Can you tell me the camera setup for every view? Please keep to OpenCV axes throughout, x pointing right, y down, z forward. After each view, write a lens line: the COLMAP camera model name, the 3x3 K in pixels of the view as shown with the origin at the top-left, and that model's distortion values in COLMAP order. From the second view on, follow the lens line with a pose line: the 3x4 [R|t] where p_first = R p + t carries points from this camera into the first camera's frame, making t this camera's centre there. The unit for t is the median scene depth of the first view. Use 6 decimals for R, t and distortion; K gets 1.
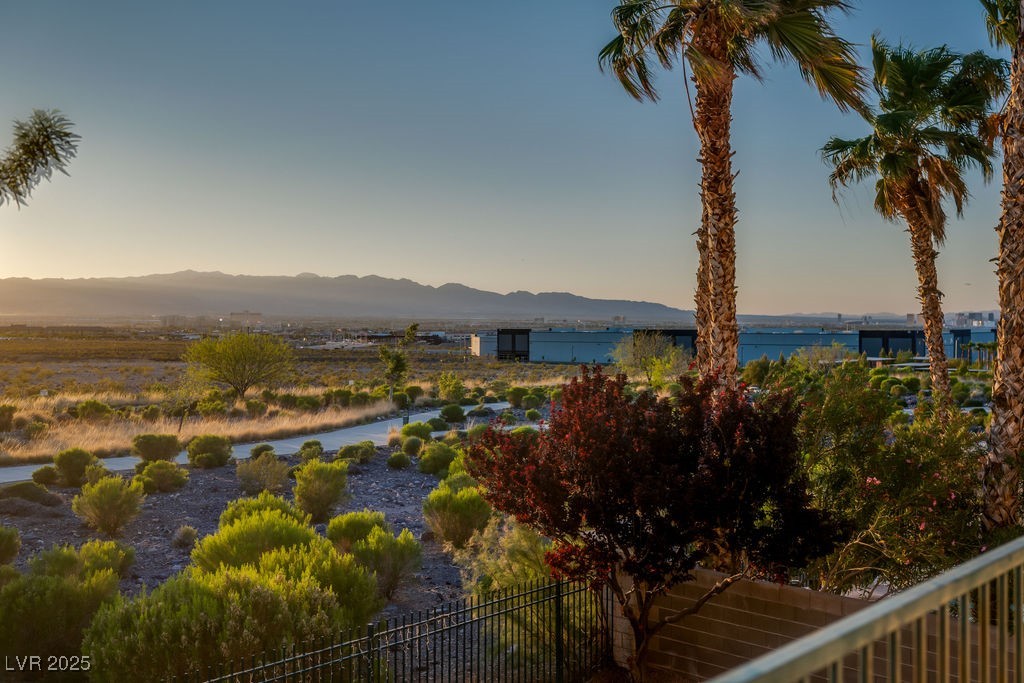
lens RADIAL K [[1028.7, 0, 512.0], [0, 1028.7, 341.5], [0, 0, 1]] dist [0.004068, 0.001325]
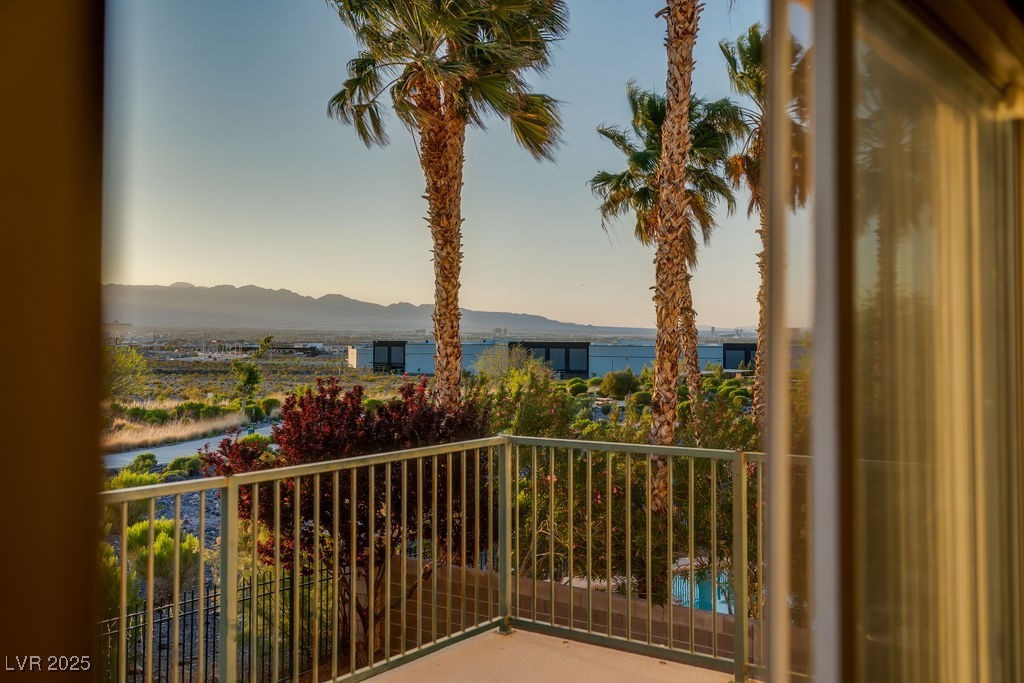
lens RADIAL K [[1027.9, 0, 513.0], [0, 1027.9, 308.3], [0, 0, 1]] dist [0.009845, 0.004764]
pose [[0.993188, 0.006211, 0.116354, 0.090313], [-0.001106, 0.999036, -0.043891, -0.002051], [-0.116515, 0.043464, 0.992237, -0.081551]]
